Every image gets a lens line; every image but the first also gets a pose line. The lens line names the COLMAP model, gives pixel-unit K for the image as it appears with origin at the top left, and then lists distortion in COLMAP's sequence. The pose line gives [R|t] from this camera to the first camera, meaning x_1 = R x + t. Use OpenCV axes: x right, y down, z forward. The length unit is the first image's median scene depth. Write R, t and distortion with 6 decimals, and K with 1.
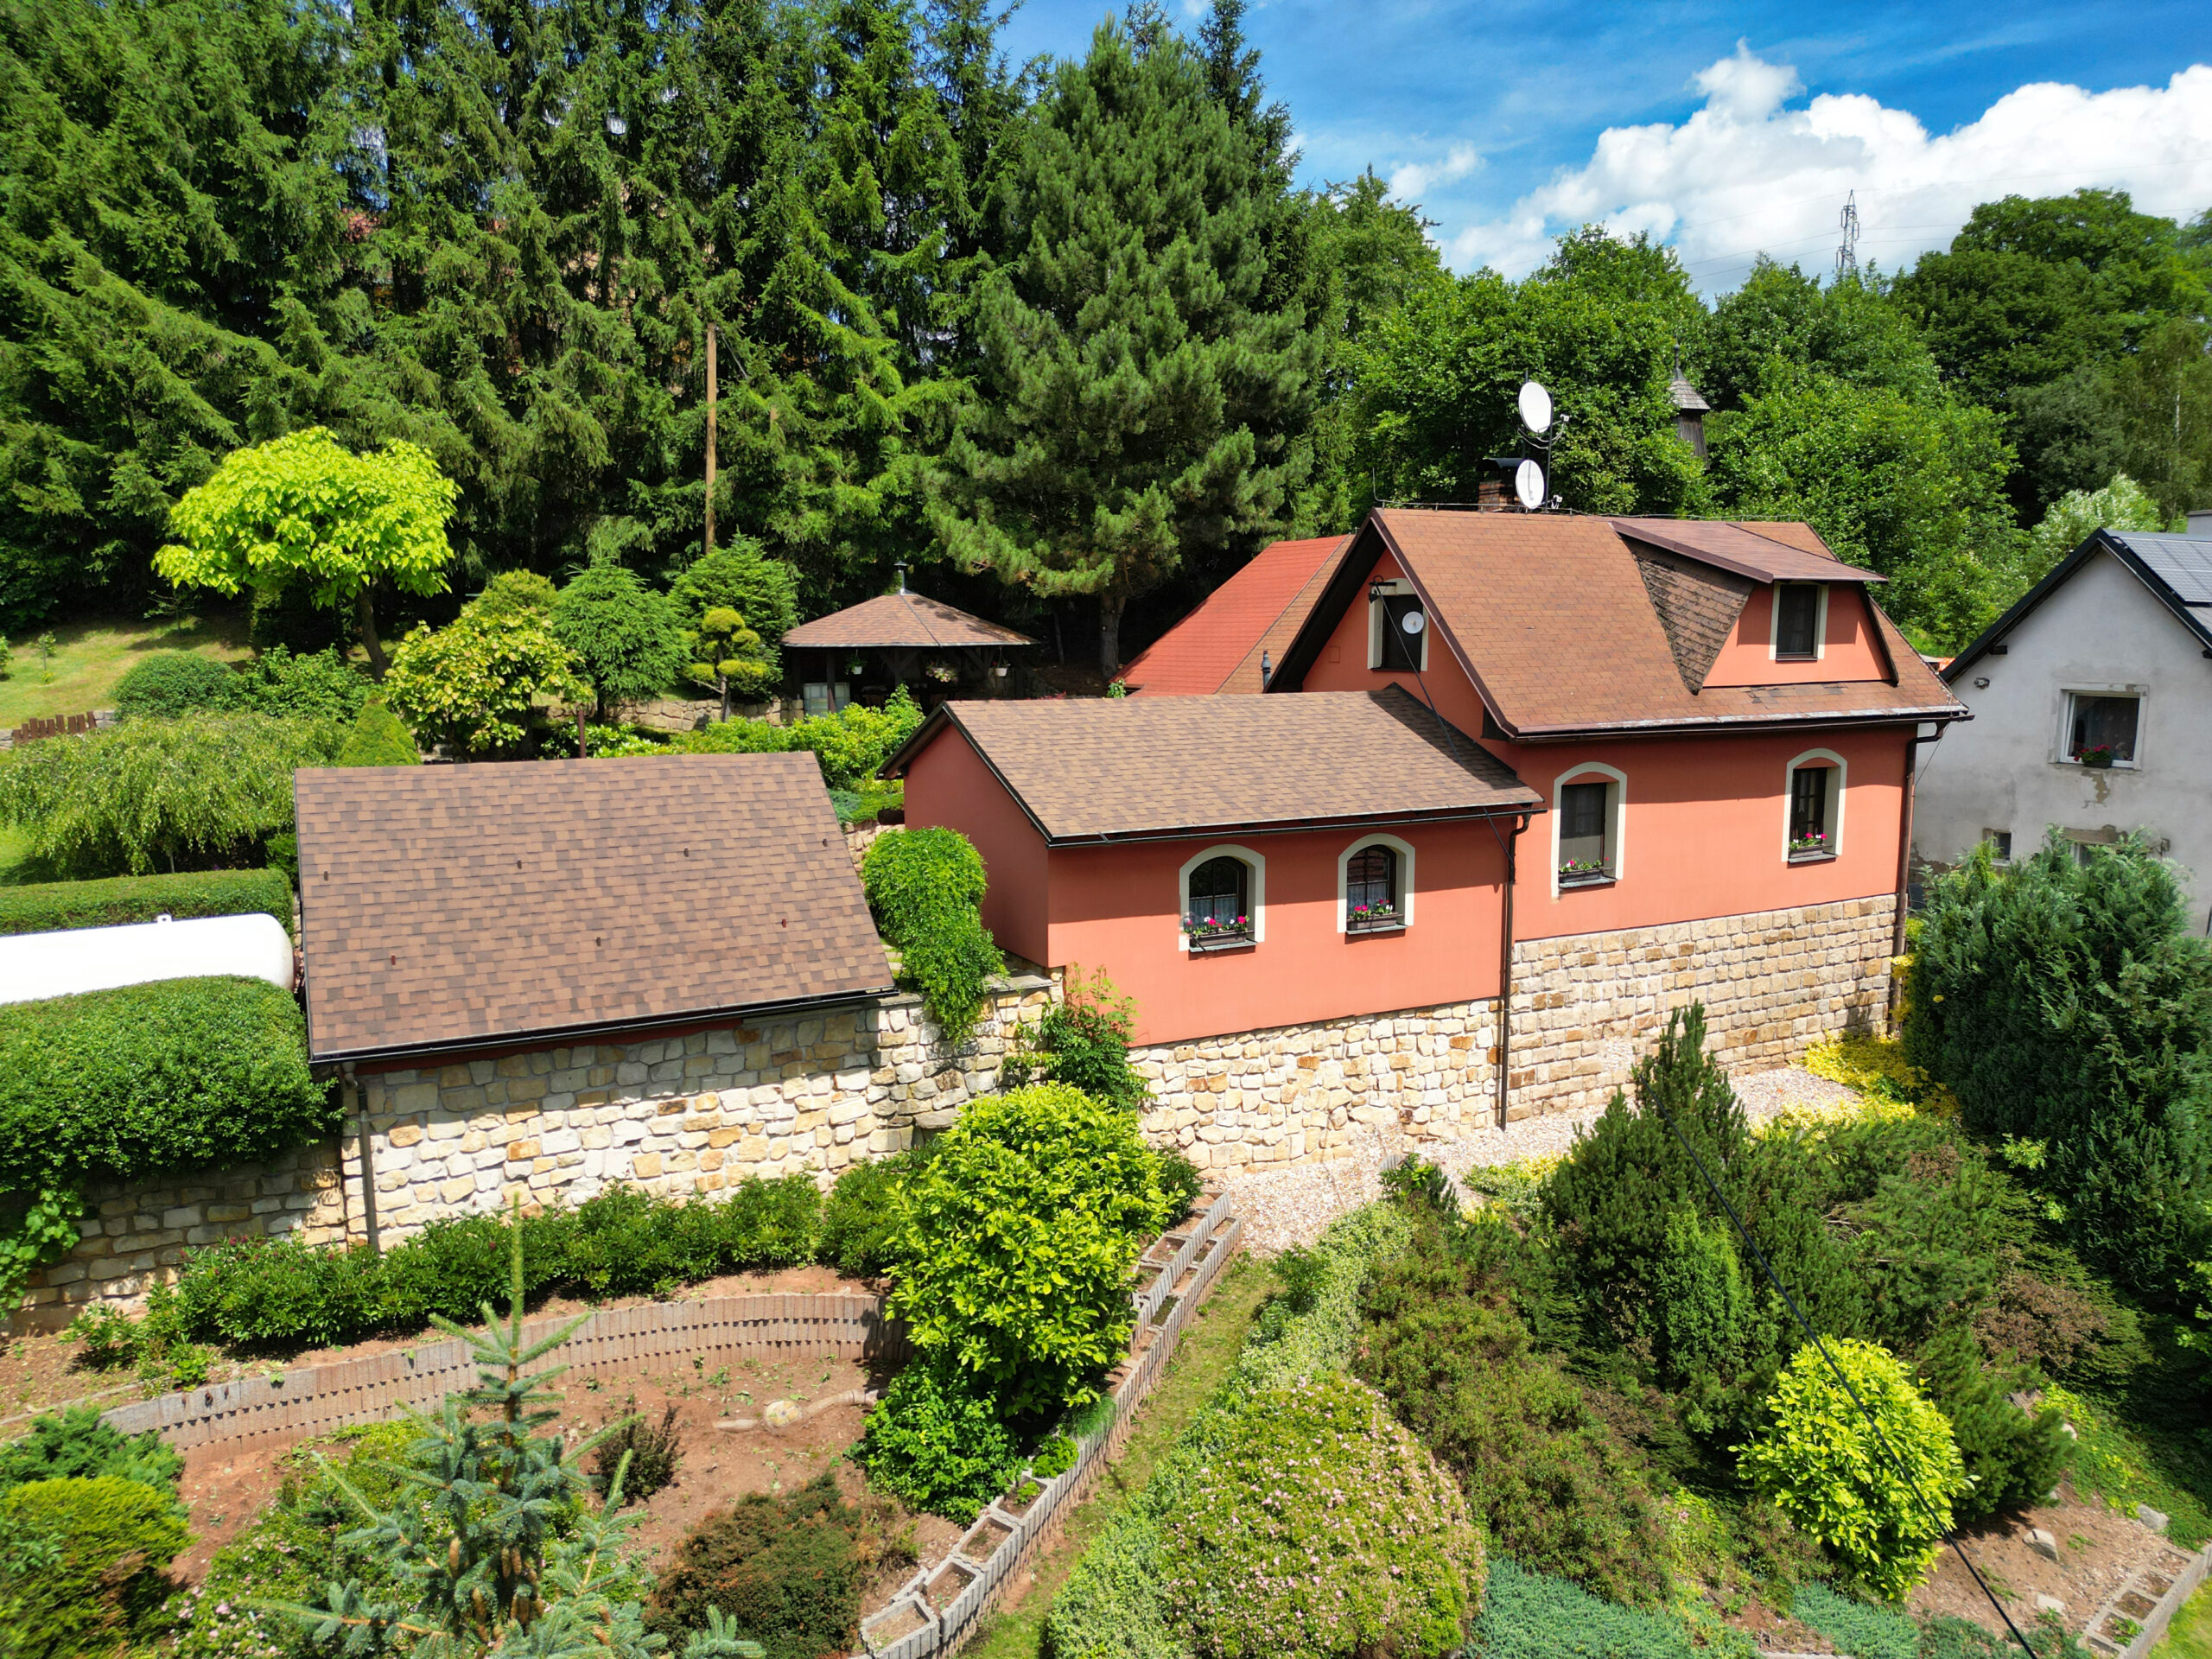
lens RADIAL K [[1514.3, 0, 1107.1], [0, 1514.3, 846.2], [0, 0, 1]] dist [0.028496, -0.002704]
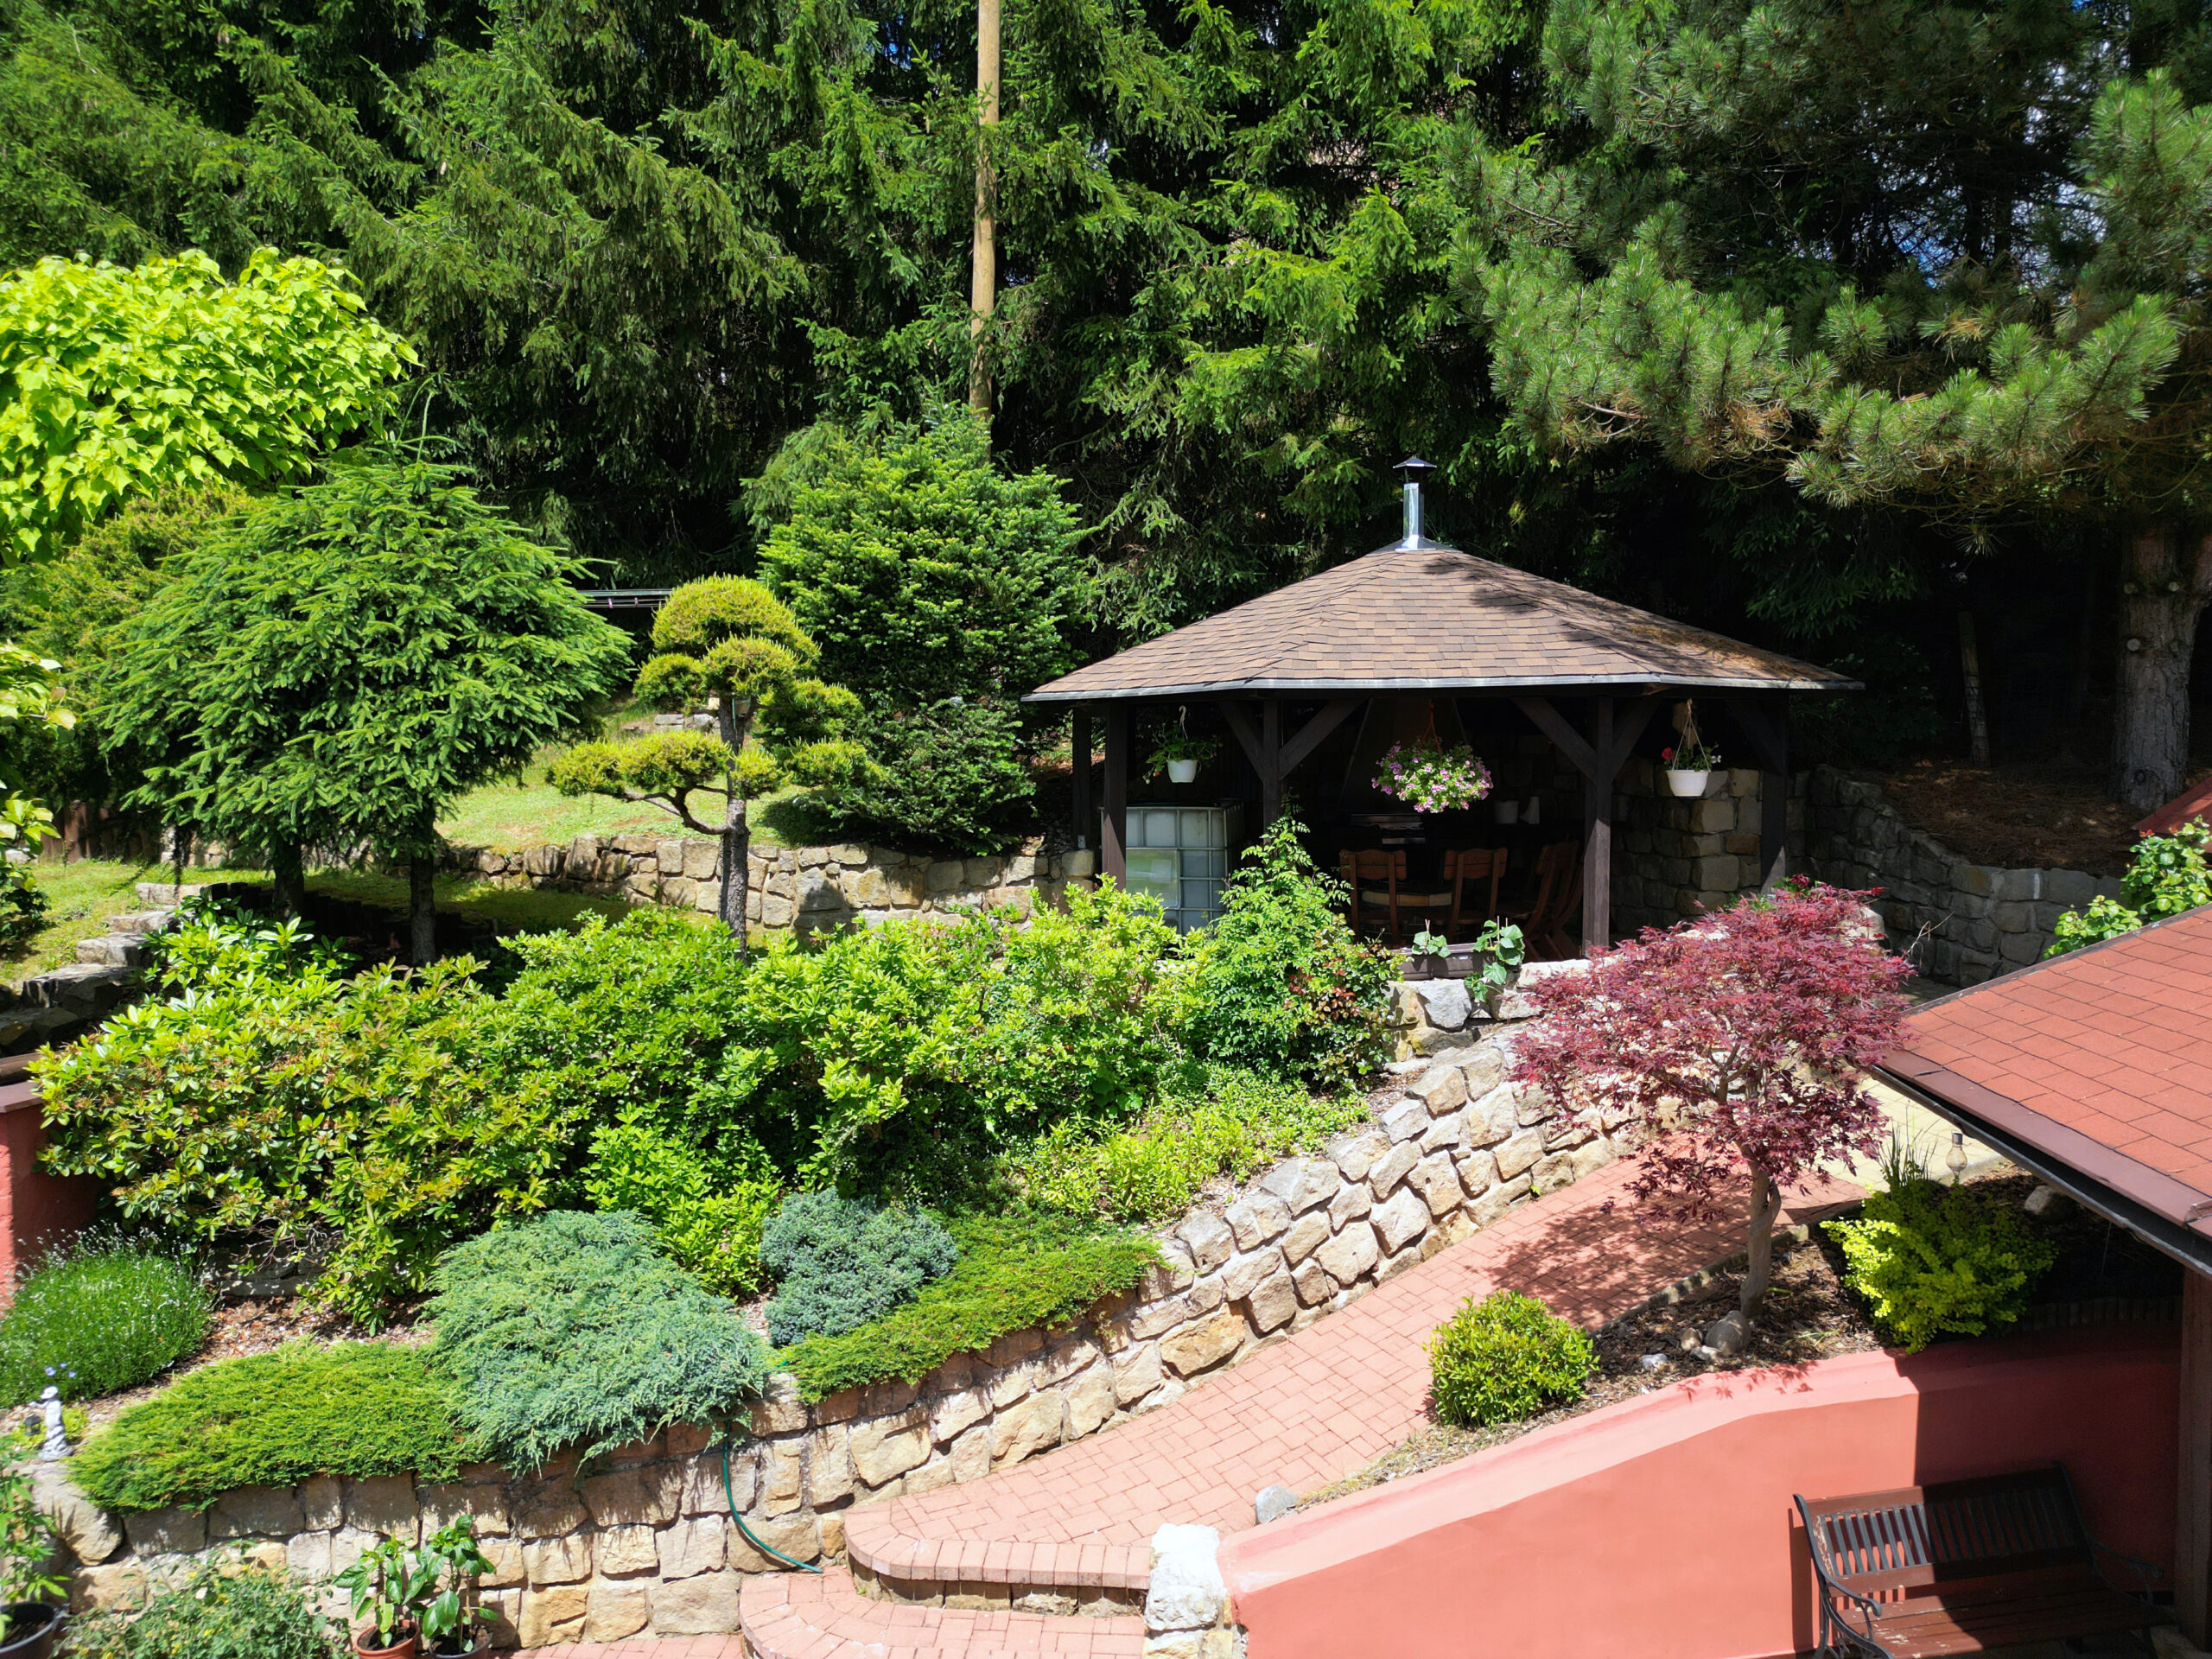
lens RADIAL K [[1514.3, 0, 1101.7], [0, 1514.3, 846.2], [0, 0, 1]] dist [0.028496, -0.002704]
pose [[0.824498, 0.038136, -0.564578, 0.006035], [-0.073120, 0.996542, -0.039469, -0.110986], [0.561121, 0.073824, 0.824435, 0.937619]]
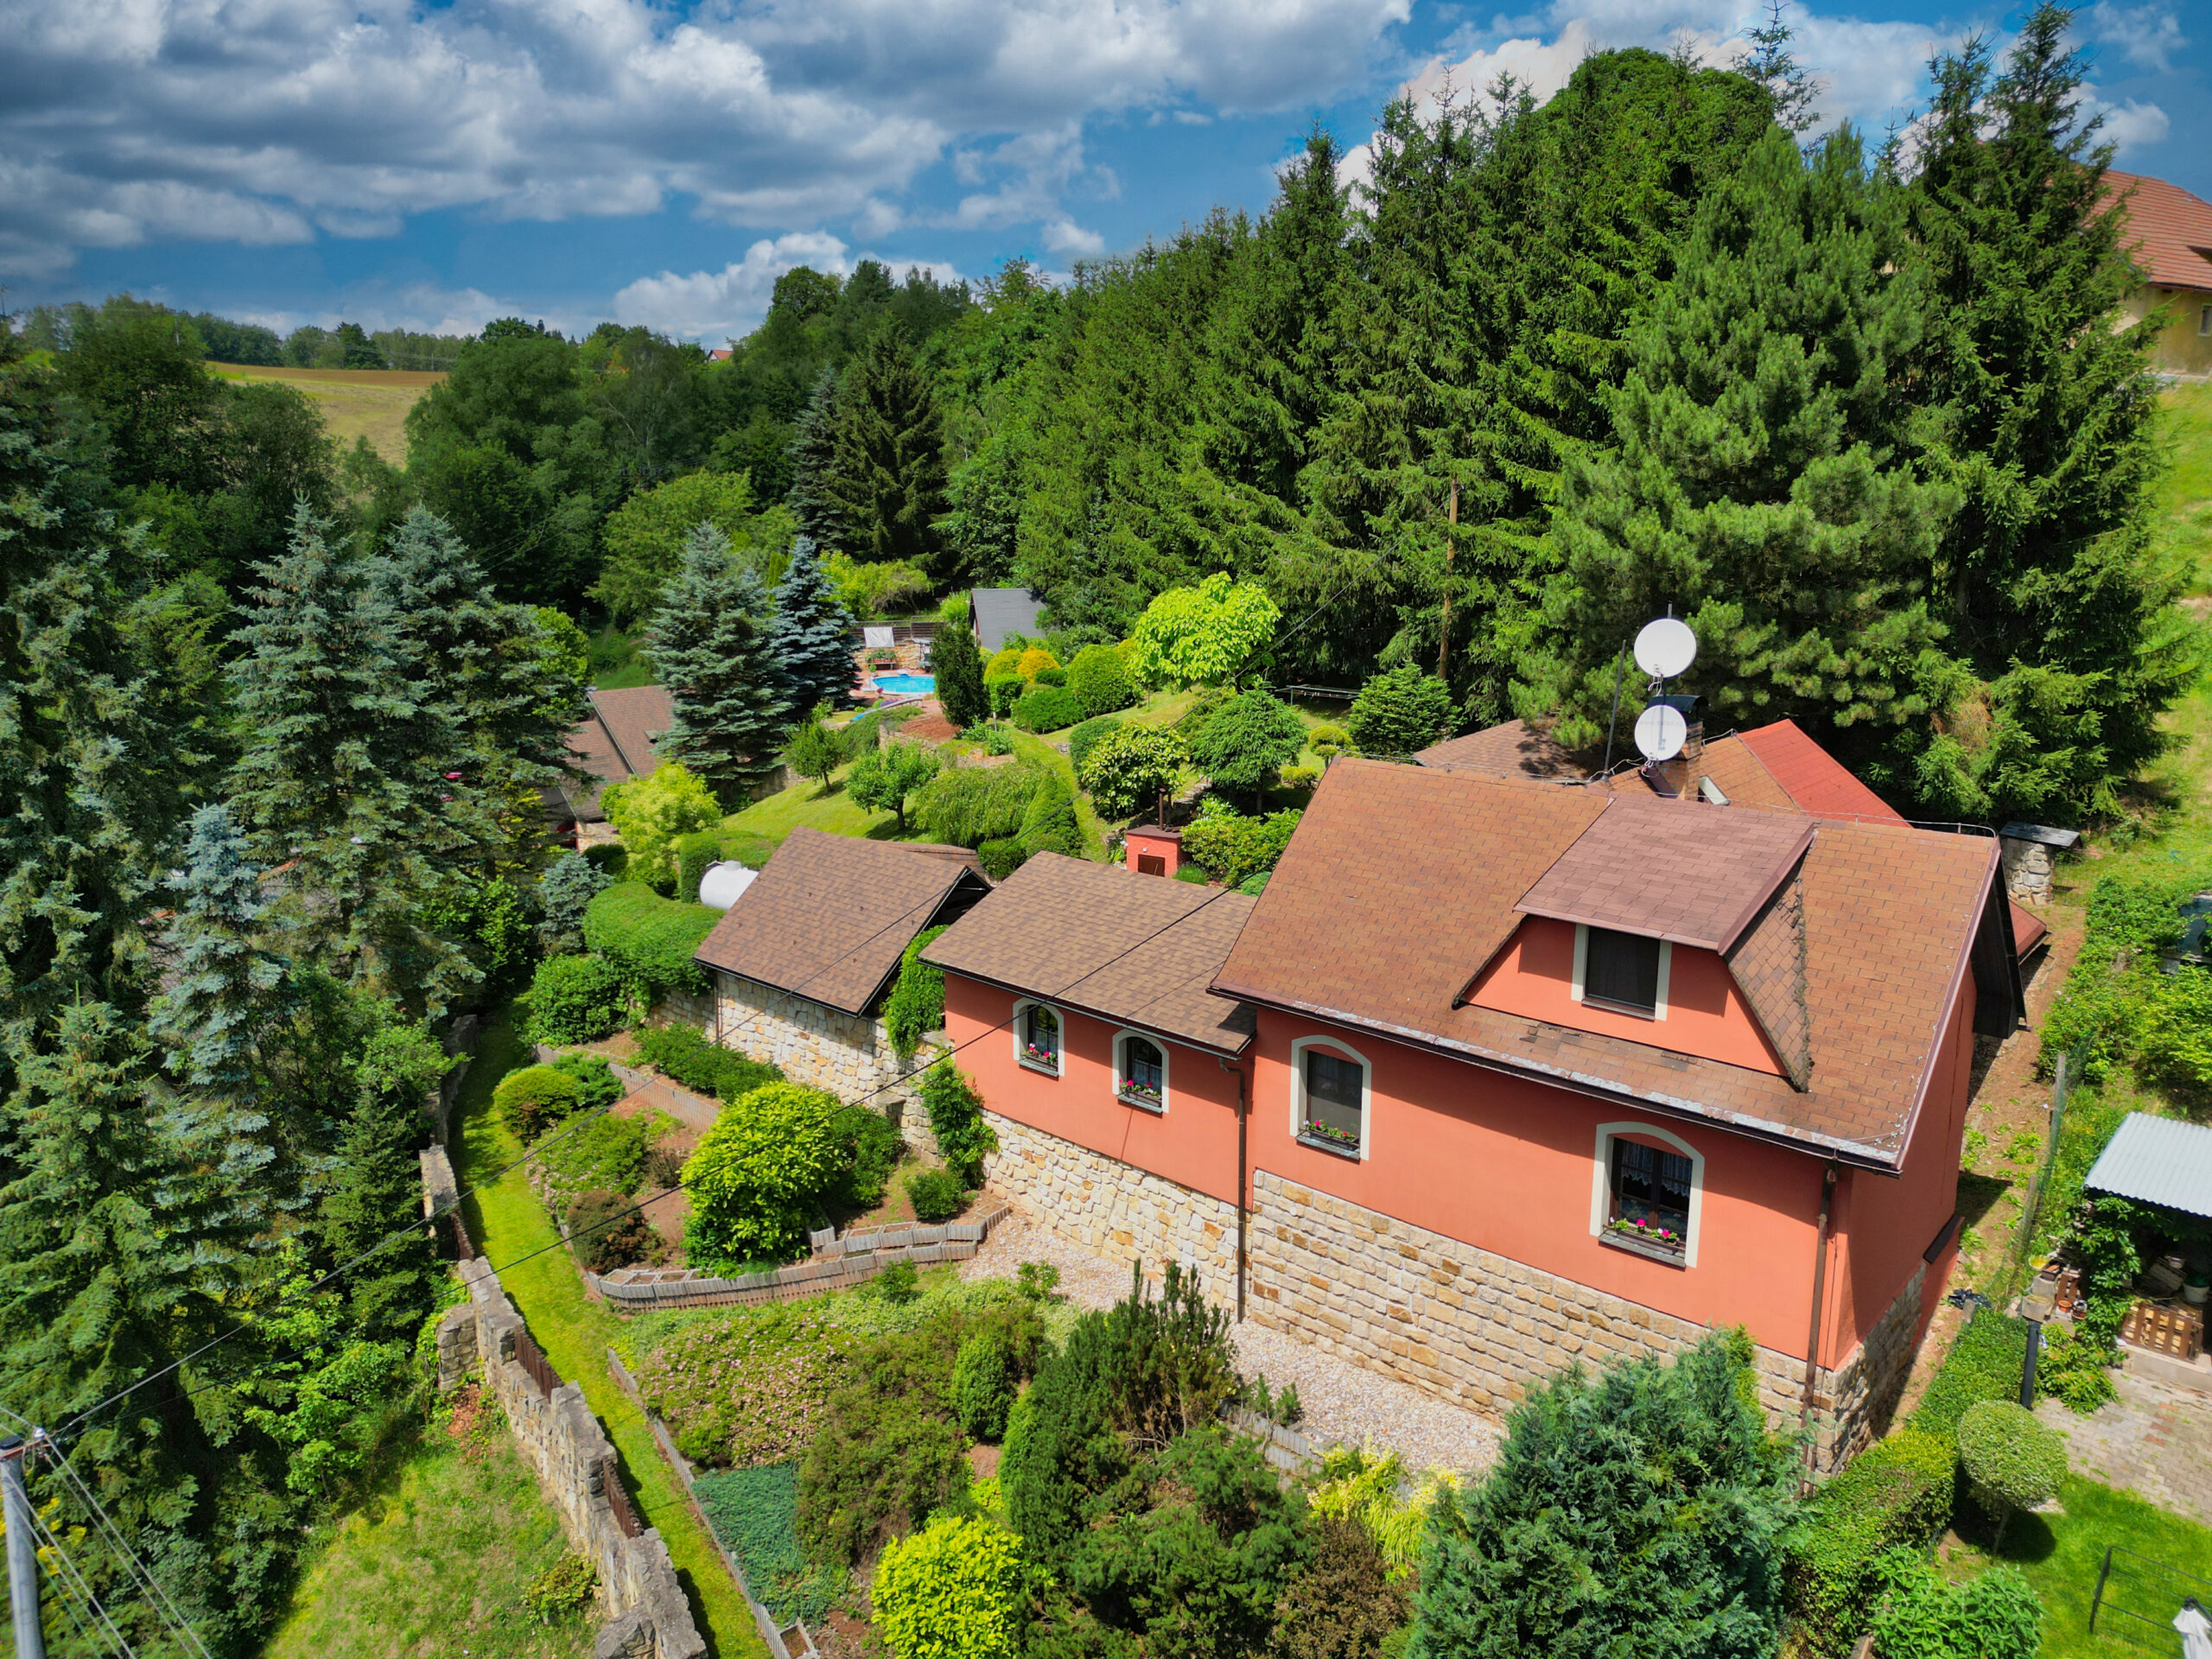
lens RADIAL K [[1514.3, 0, 1107.8], [0, 1514.3, 823.0], [0, 0, 1]] dist [0.028496, -0.002704]
pose [[0.346476, 0.196281, -0.917294, 1.082548], [-0.126459, 0.978711, 0.161657, -0.316742], [0.929496, 0.059990, 0.363921, 0.426654]]
